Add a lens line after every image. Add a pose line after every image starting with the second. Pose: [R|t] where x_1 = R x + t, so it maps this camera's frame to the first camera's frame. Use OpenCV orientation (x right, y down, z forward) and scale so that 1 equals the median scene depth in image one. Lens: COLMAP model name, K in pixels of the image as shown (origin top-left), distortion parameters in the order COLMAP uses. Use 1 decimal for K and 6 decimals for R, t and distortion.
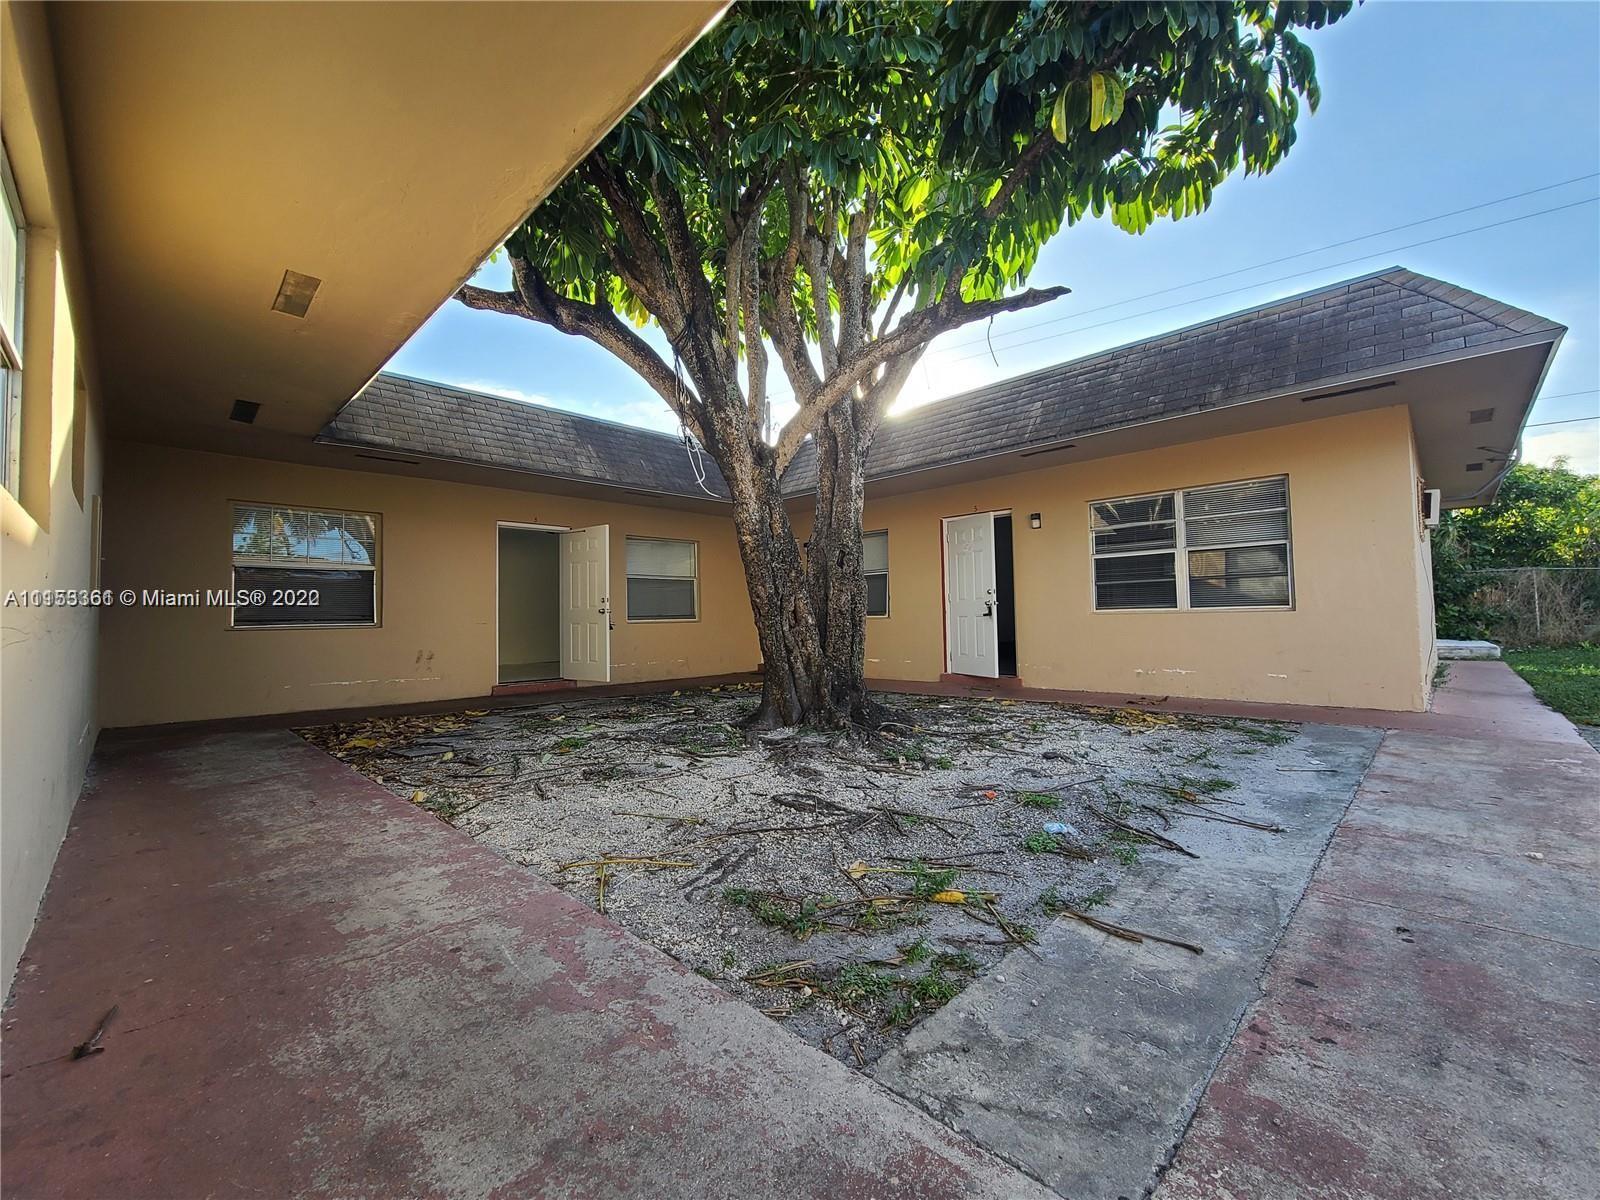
lens RADIAL K [[657.6, 0, 788.3], [0, 657.6, 596.9], [0, 0, 1]] dist [-0.002825, -0.000136]
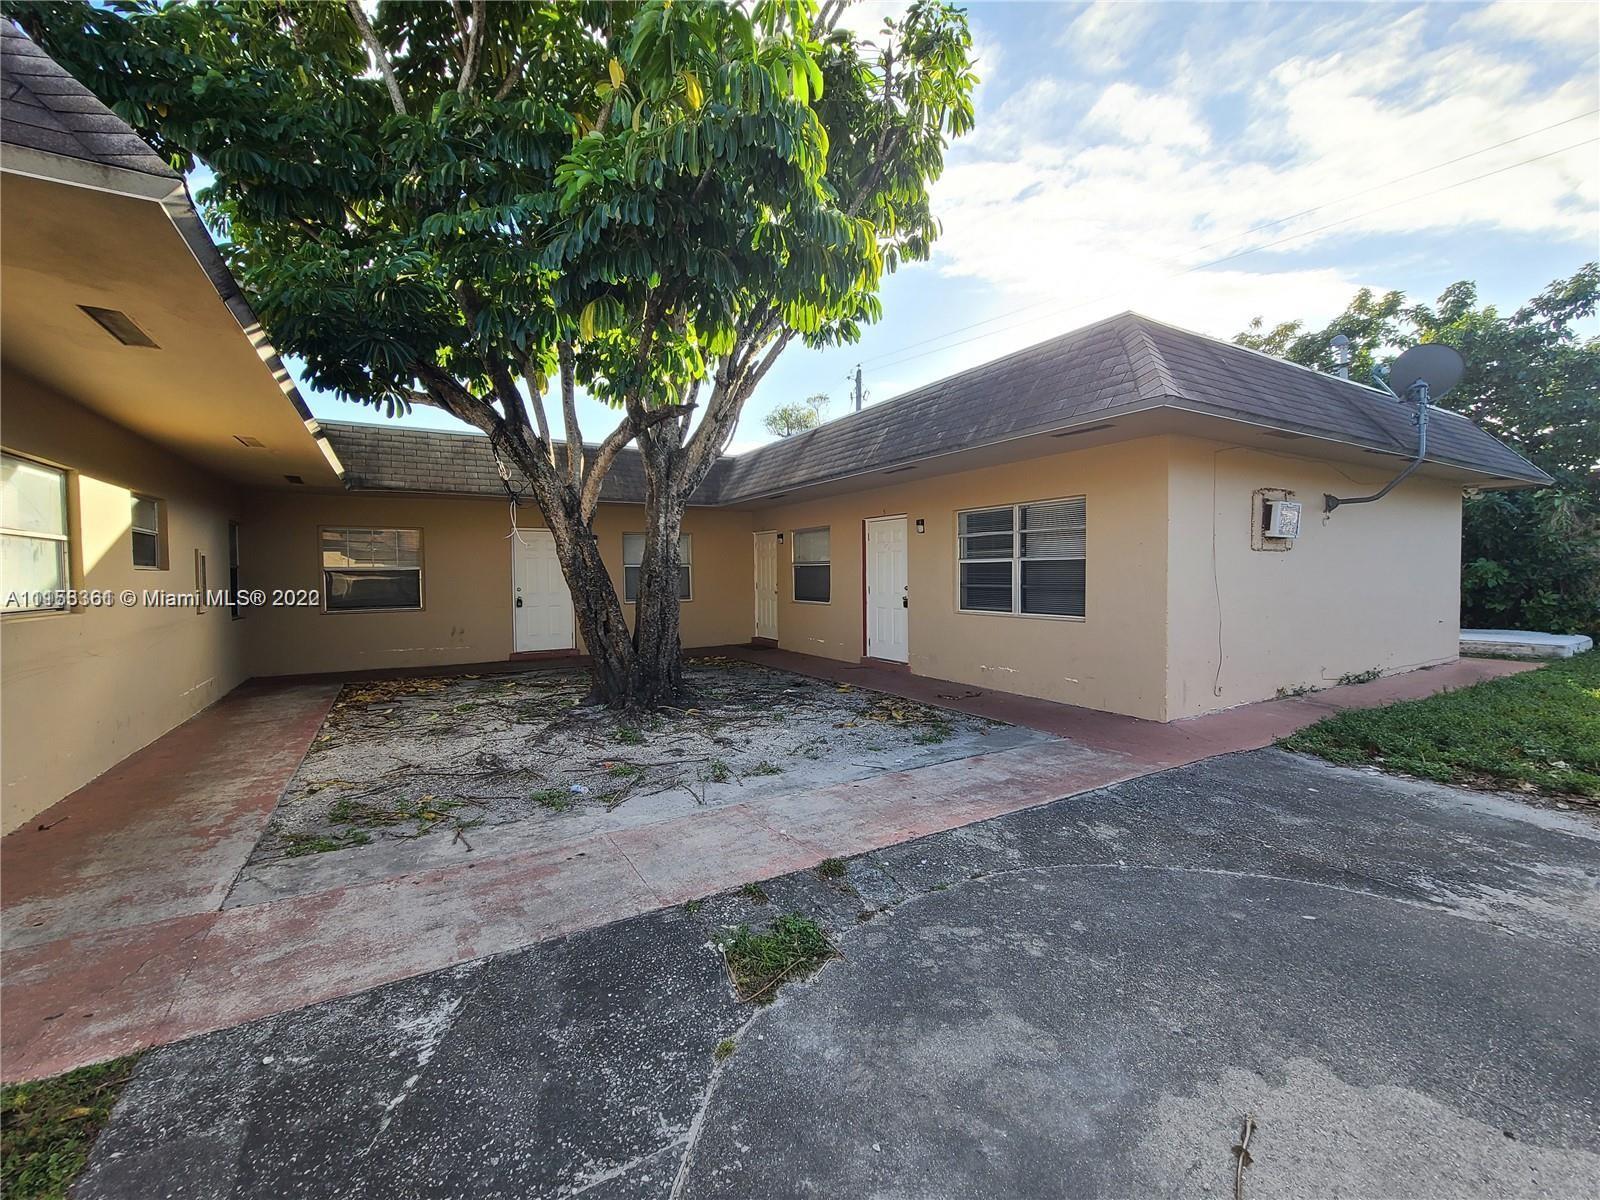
lens RADIAL K [[657.6, 0, 788.3], [0, 657.6, 596.9], [0, 0, 1]] dist [-0.002825, -0.000136]
pose [[0.967415, 0.017454, -0.252594, 1.186987], [0.001789, 0.997125, 0.075753, -0.217092], [0.253190, -0.073737, 0.964602, -0.358469]]
